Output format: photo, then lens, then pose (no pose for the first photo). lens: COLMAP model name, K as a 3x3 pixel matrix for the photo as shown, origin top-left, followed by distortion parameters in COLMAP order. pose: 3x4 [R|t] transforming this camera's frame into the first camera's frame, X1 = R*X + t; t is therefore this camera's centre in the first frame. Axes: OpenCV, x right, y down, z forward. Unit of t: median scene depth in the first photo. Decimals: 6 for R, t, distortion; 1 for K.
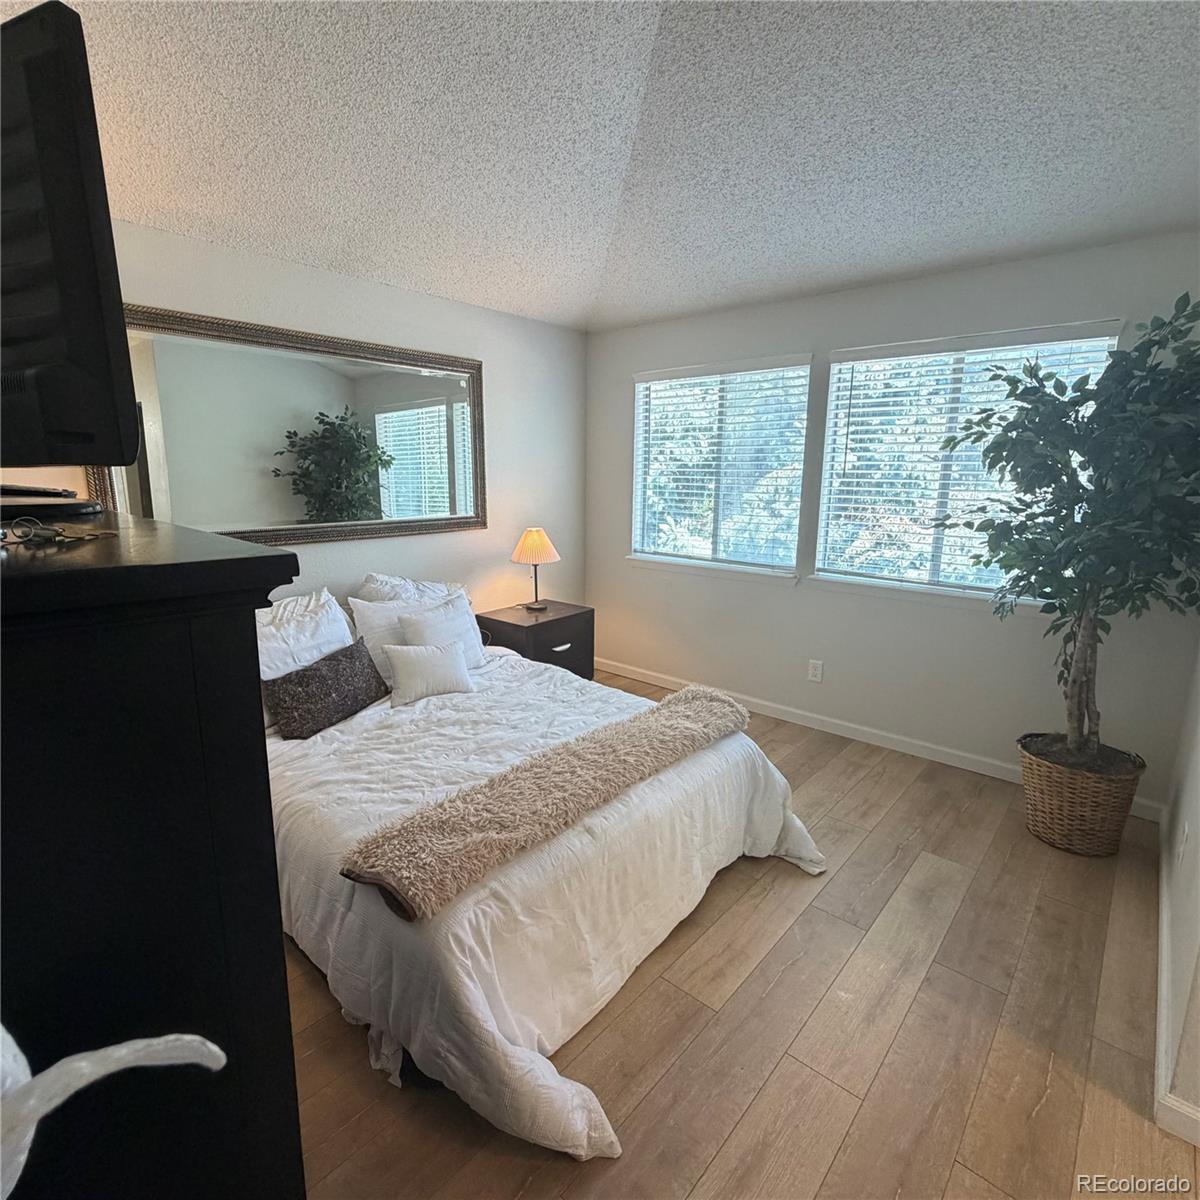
lens RADIAL K [[639.0, 0, 596.3], [0, 639.0, 599.4], [0, 0, 1]] dist [-0.000111, 0.000180]
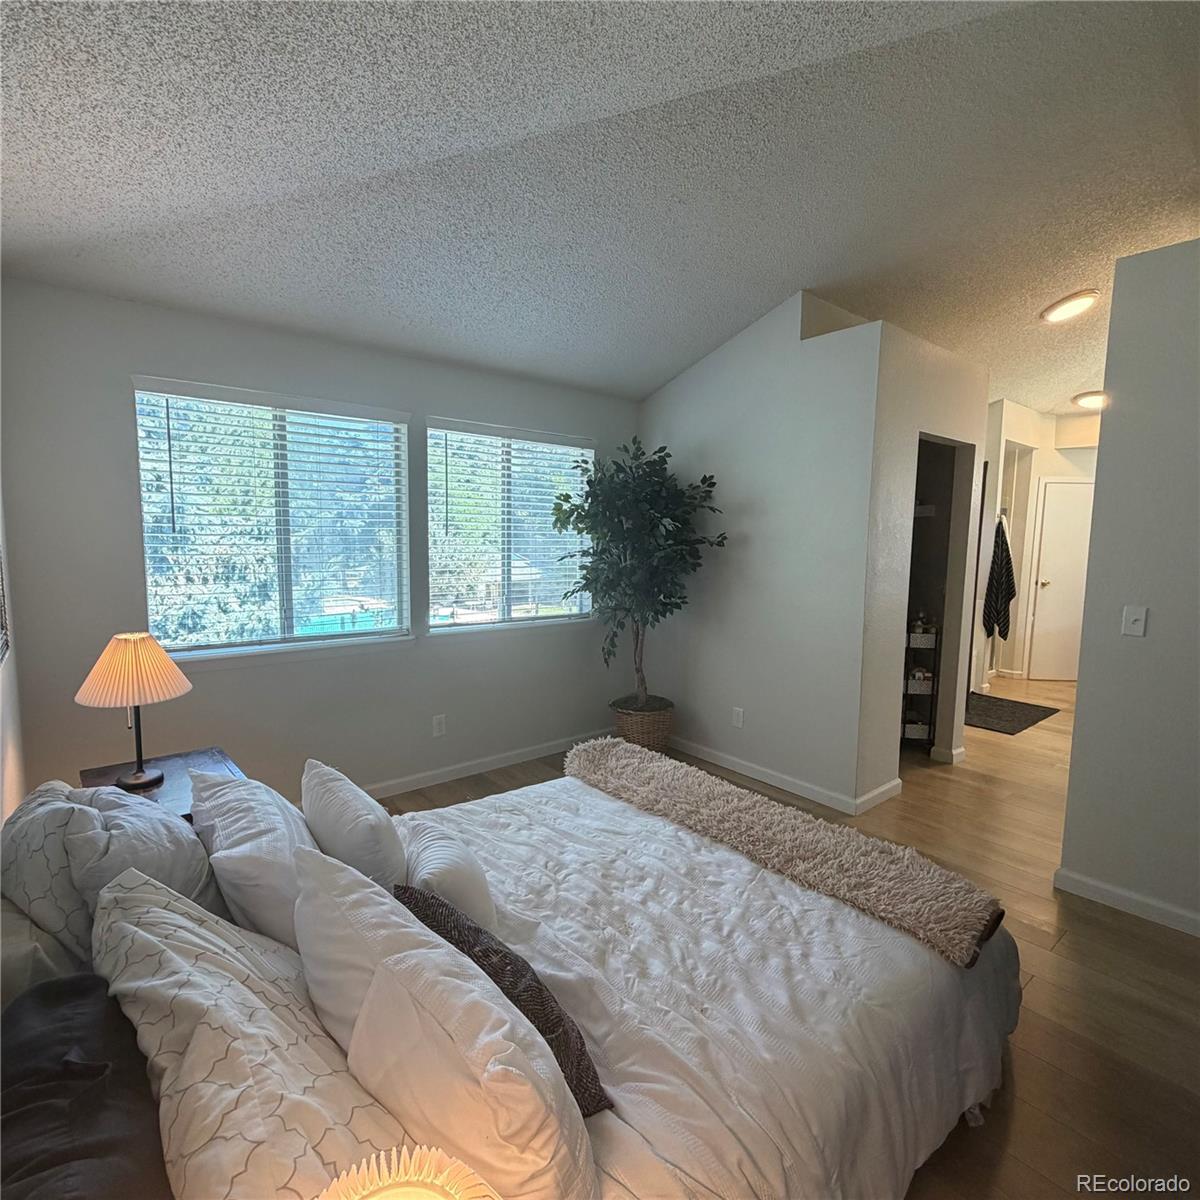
lens RADIAL K [[639.0, 0, 596.3], [0, 639.0, 599.4], [0, 0, 1]] dist [-0.000111, 0.000180]
pose [[0.148373, -0.107389, 0.983083, -0.645731], [0.177404, 0.980851, 0.080370, -0.132306], [-0.972889, 0.162478, 0.164583, 0.617589]]
